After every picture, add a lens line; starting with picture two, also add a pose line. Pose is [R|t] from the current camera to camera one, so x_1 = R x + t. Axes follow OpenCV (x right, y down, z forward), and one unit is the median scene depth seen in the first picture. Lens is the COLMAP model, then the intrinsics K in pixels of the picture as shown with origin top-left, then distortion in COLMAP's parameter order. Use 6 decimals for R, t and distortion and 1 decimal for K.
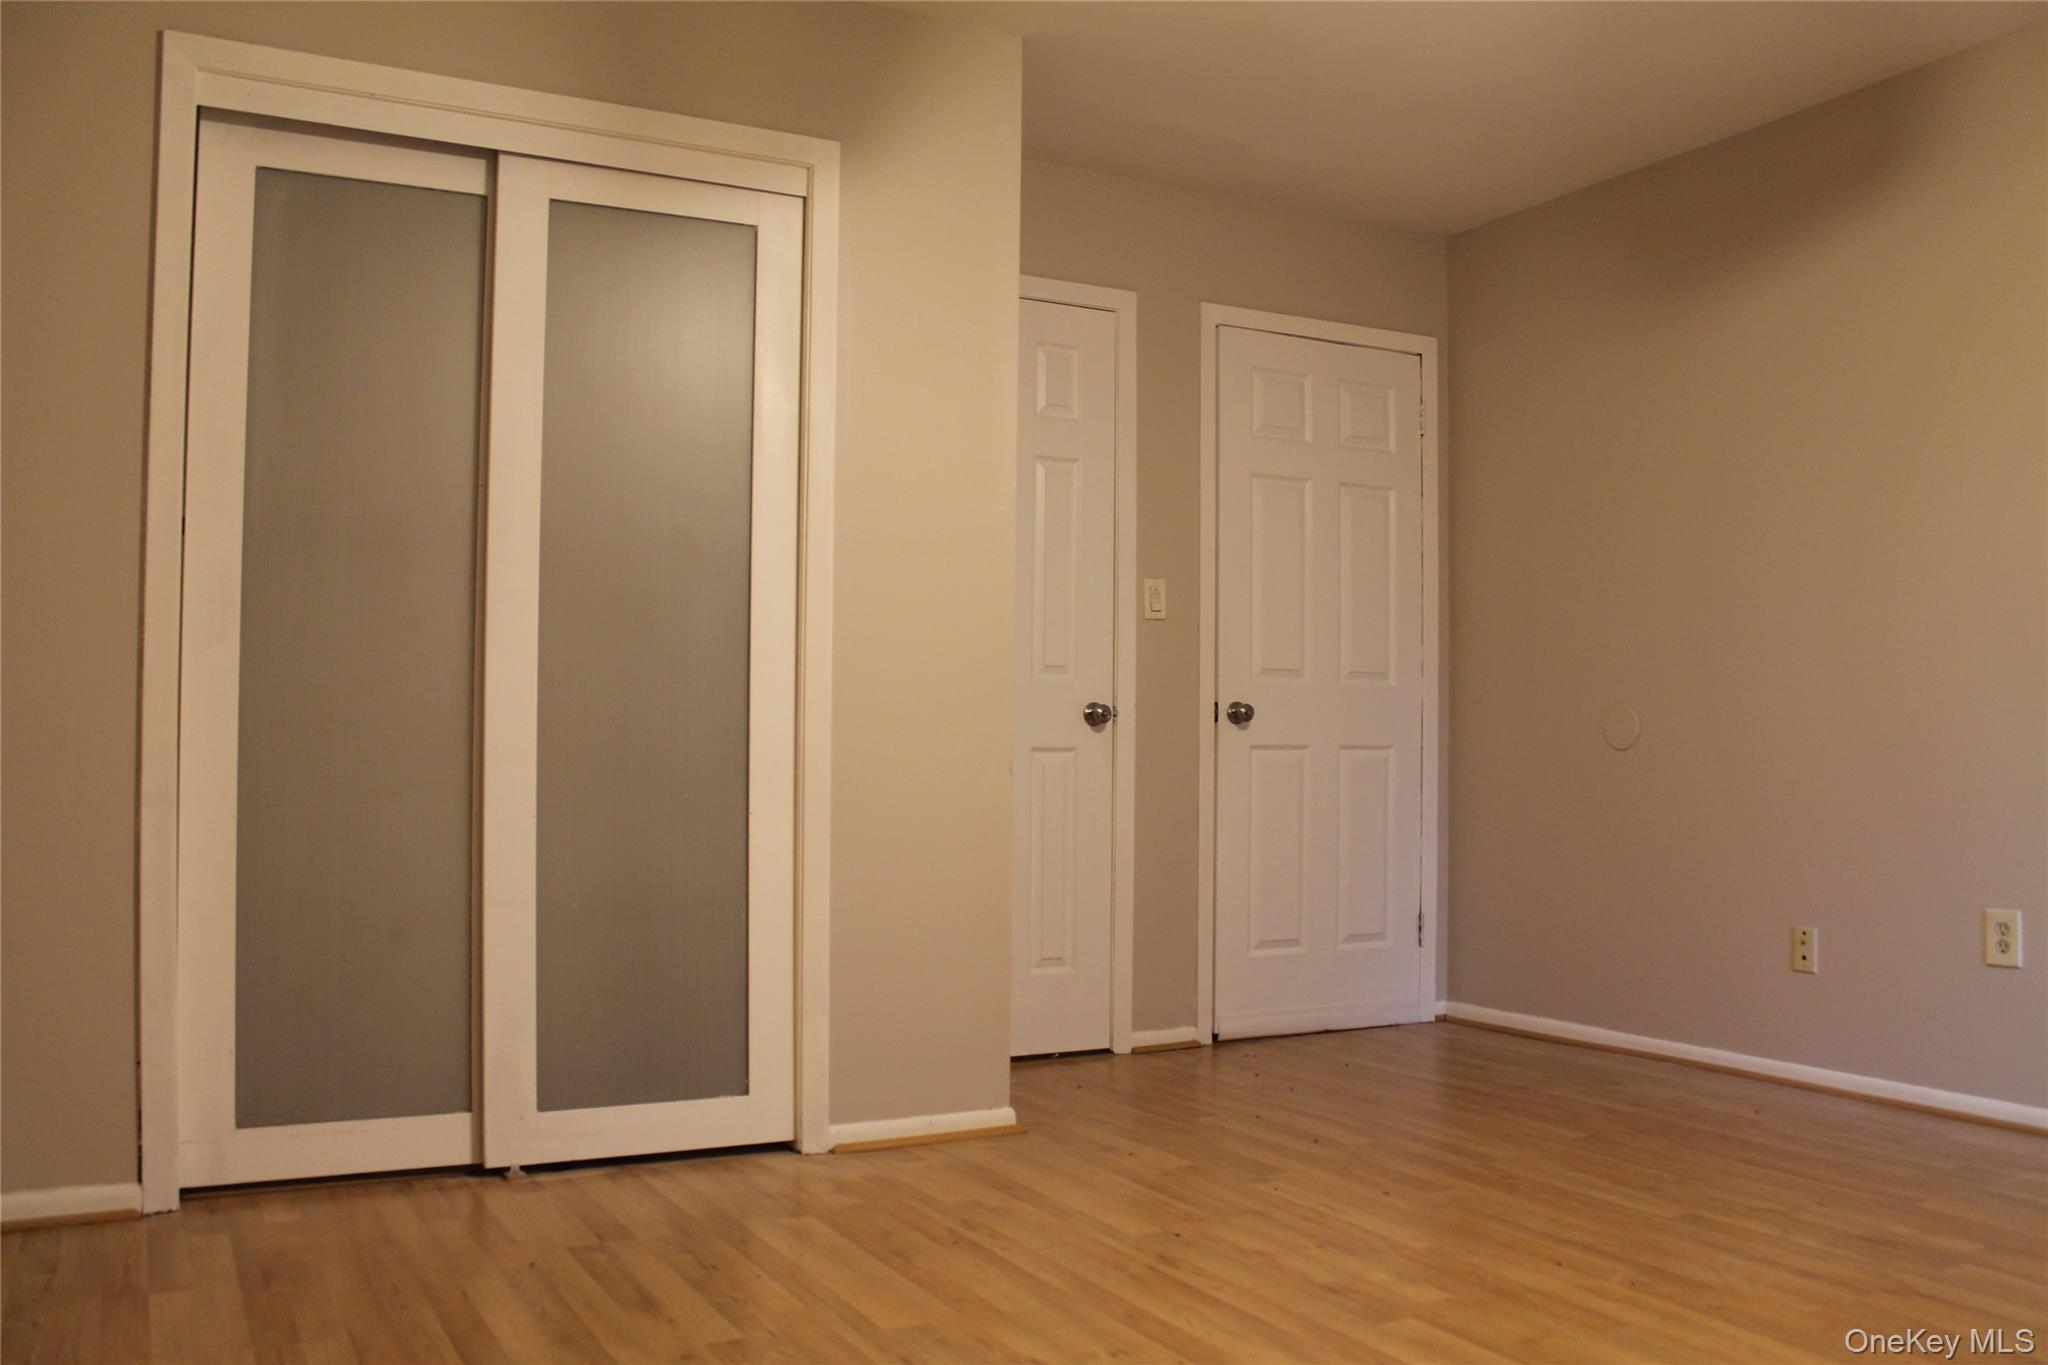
lens RADIAL K [[1731.8, 0, 1024.0], [0, 1731.8, 682.5], [0, 0, 1]] dist [-0.129327, 0.121070]
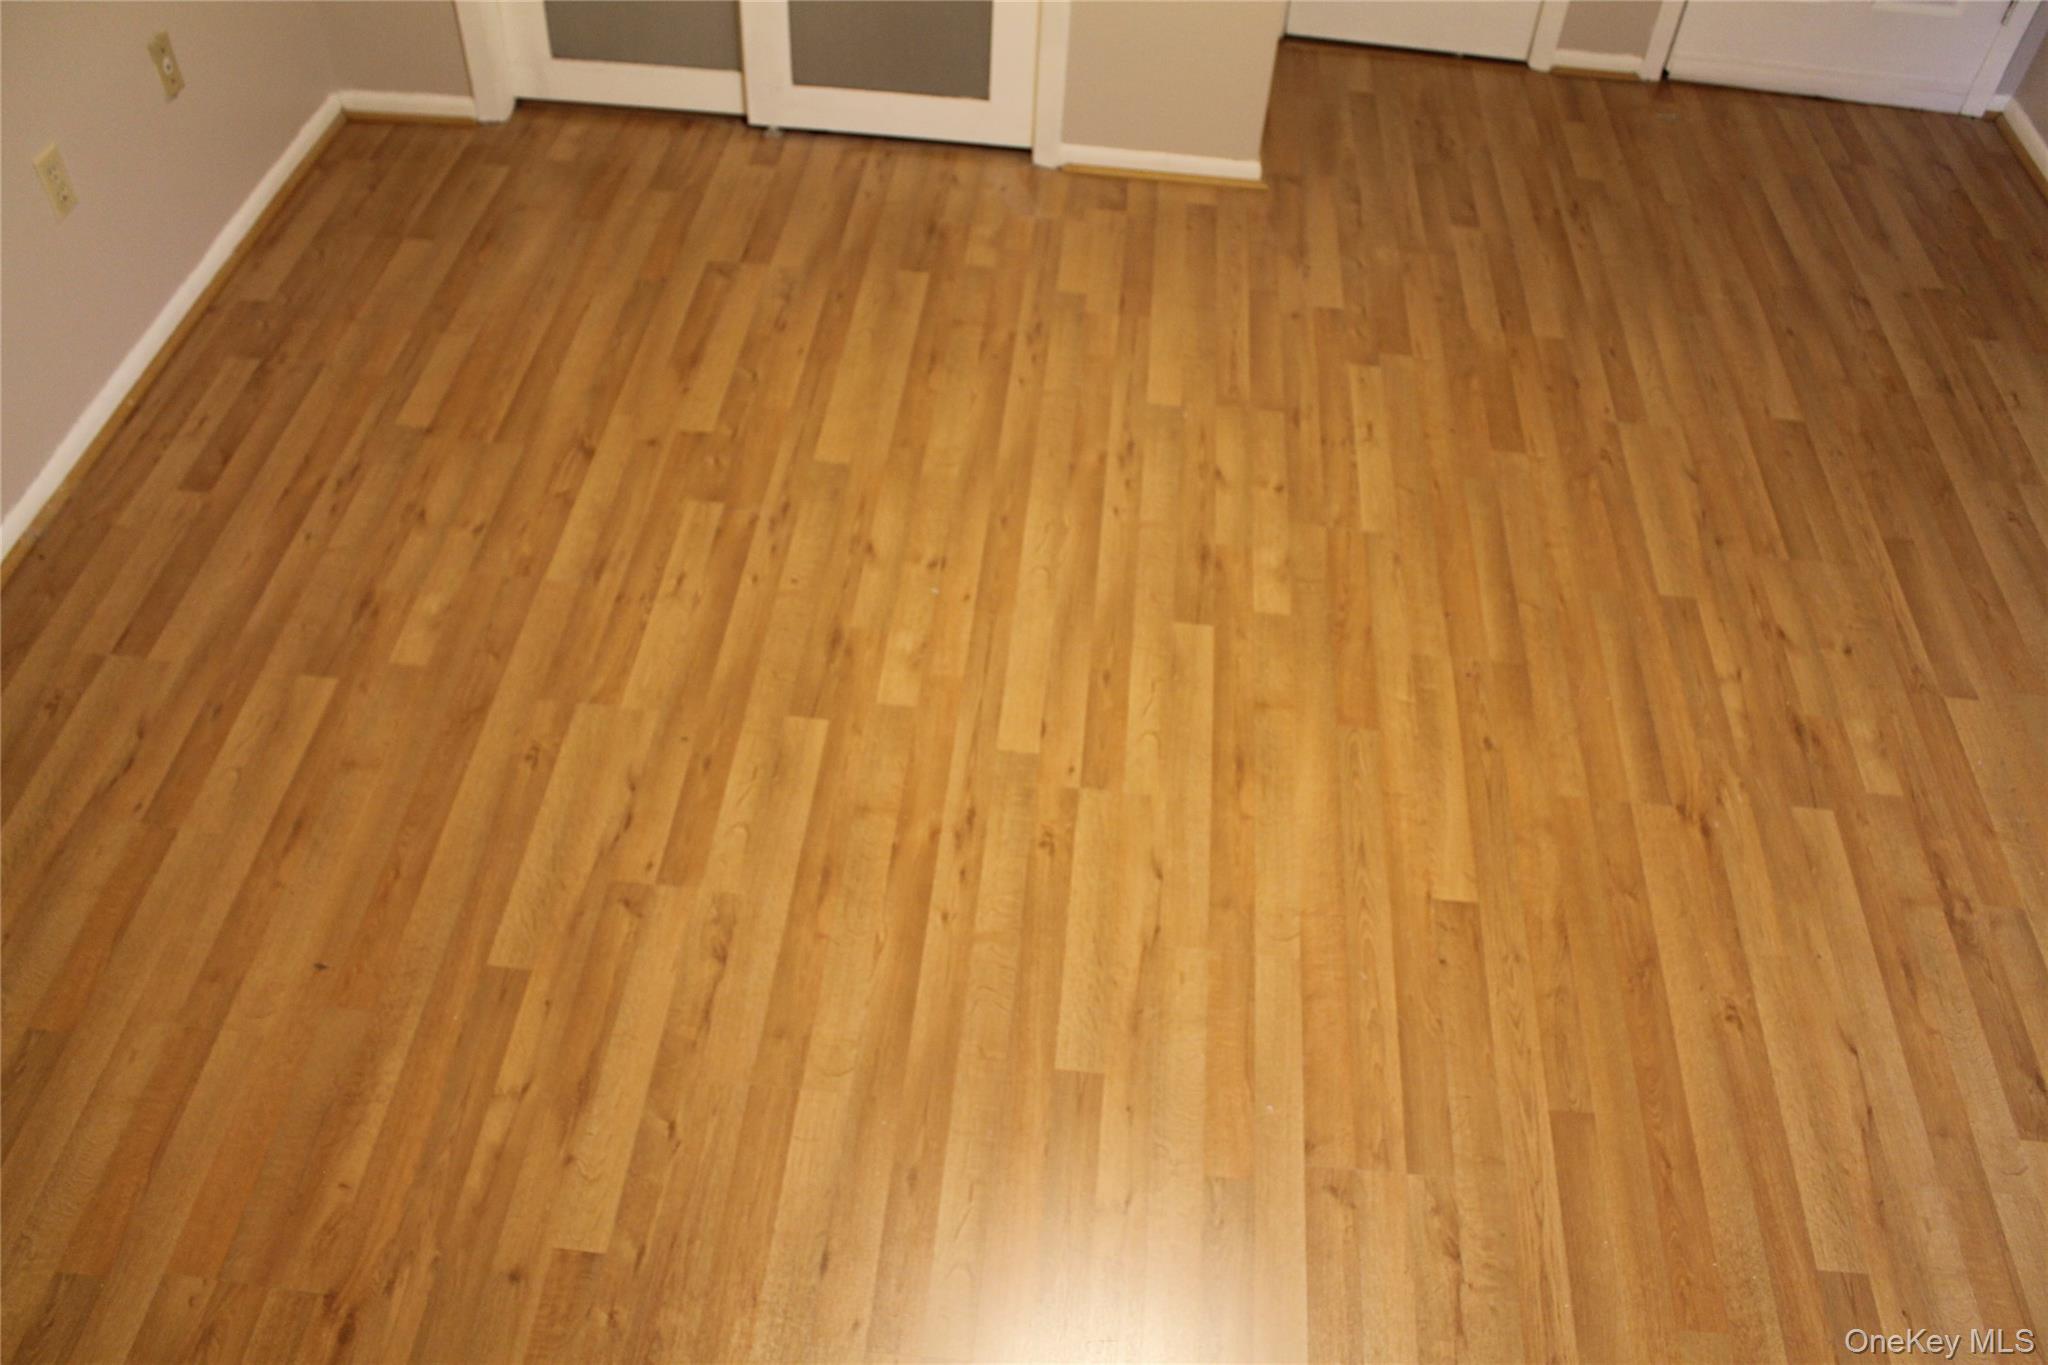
lens RADIAL K [[1731.8, 0, 1024.0], [0, 1731.8, 682.5], [0, 0, 1]] dist [-0.129327, 0.121070]
pose [[0.825050, 0.425623, -0.371670, 0.482414], [-0.005388, 0.663649, 0.748025, -0.371203], [0.565035, -0.615155, 0.549836, 0.263772]]
